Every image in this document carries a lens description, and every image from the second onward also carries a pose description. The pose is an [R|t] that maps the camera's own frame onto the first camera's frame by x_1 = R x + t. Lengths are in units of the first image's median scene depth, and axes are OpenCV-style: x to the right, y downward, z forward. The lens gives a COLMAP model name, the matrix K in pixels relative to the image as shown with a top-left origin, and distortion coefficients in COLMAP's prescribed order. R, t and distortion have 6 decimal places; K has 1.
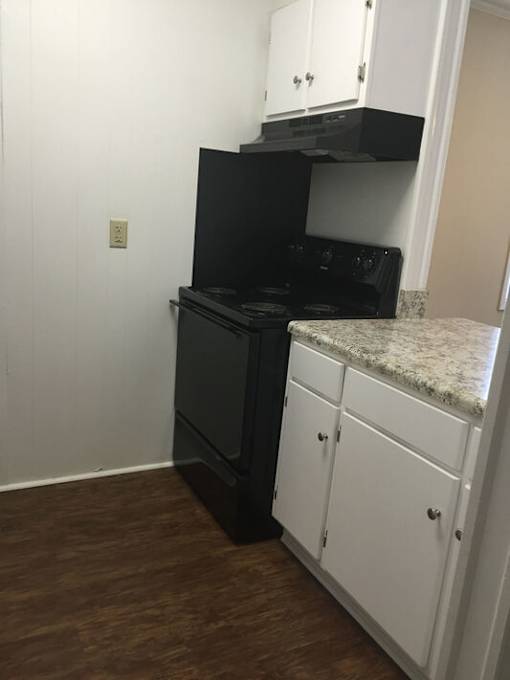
lens RADIAL K [[550.8, 0, 255.0], [0, 550.8, 340.0], [0, 0, 1]] dist [0.024223, -0.014942]
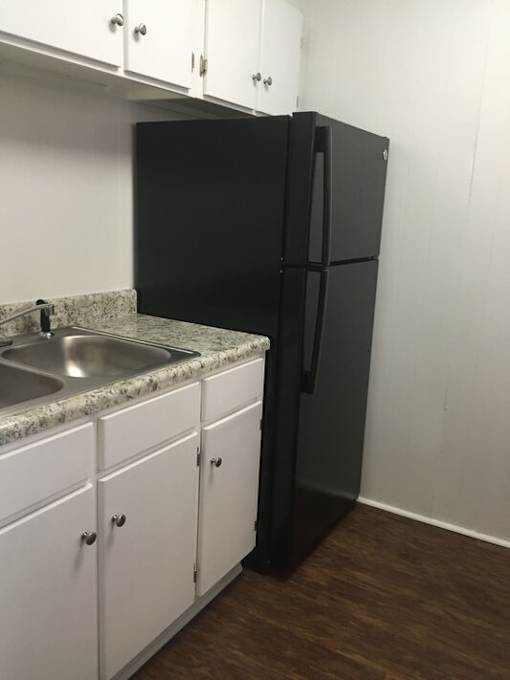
lens RADIAL K [[550.8, 0, 255.0], [0, 550.8, 340.0], [0, 0, 1]] dist [0.024223, -0.014942]
pose [[0.561789, 0.126662, -0.817527, 0.207016], [-0.194326, 0.980764, 0.018416, -0.018726], [0.804133, 0.148521, 0.575596, 0.149251]]
